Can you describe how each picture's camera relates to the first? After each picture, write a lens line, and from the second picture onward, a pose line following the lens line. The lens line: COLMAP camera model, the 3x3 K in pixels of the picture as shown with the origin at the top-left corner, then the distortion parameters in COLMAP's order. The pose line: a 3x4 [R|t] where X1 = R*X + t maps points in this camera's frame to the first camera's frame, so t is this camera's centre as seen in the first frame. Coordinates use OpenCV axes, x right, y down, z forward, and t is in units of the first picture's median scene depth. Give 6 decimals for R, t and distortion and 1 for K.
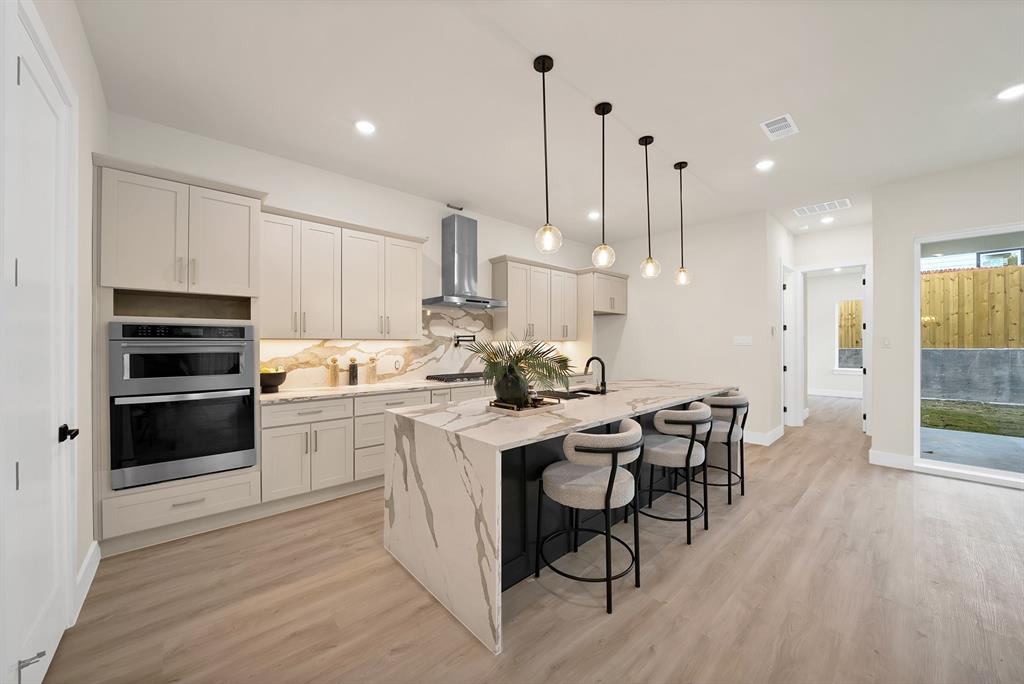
lens RADIAL K [[364.4, 0, 515.8], [0, 364.4, 342.4], [0, 0, 1]] dist [-0.020103, 0.000452]
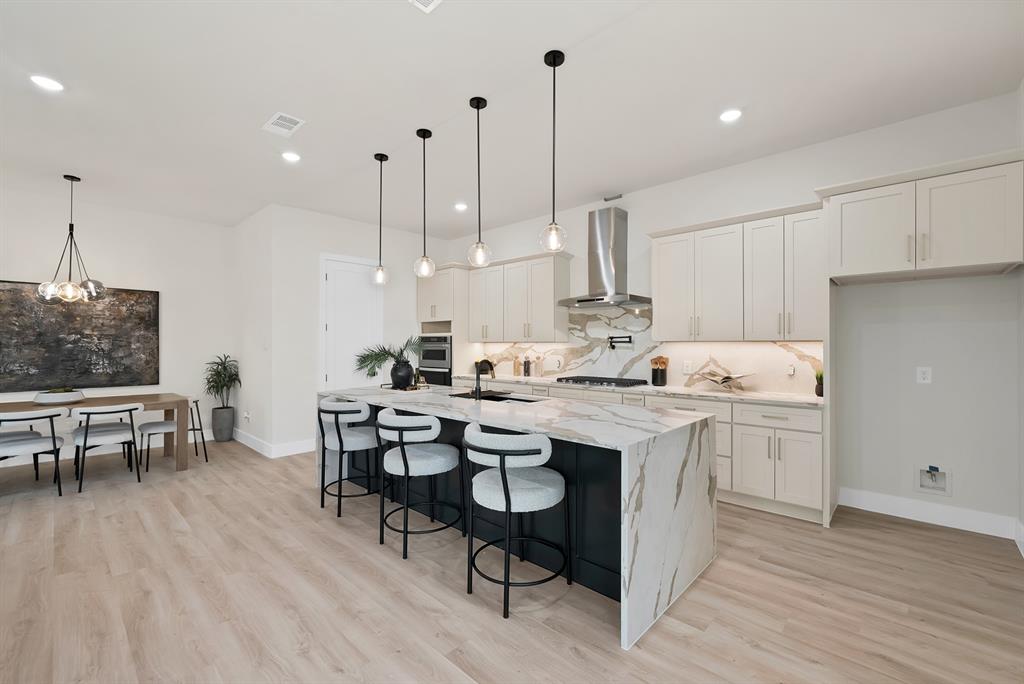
lens RADIAL K [[419.6, 0, 515.9], [0, 419.6, 343.1], [0, 0, 1]] dist [-0.009677, -0.000384]
pose [[0.102987, -0.007622, -0.994653, 0.895577], [-0.000631, 0.999970, -0.007728, 0.006280], [0.994682, 0.001424, 0.102979, 0.667436]]
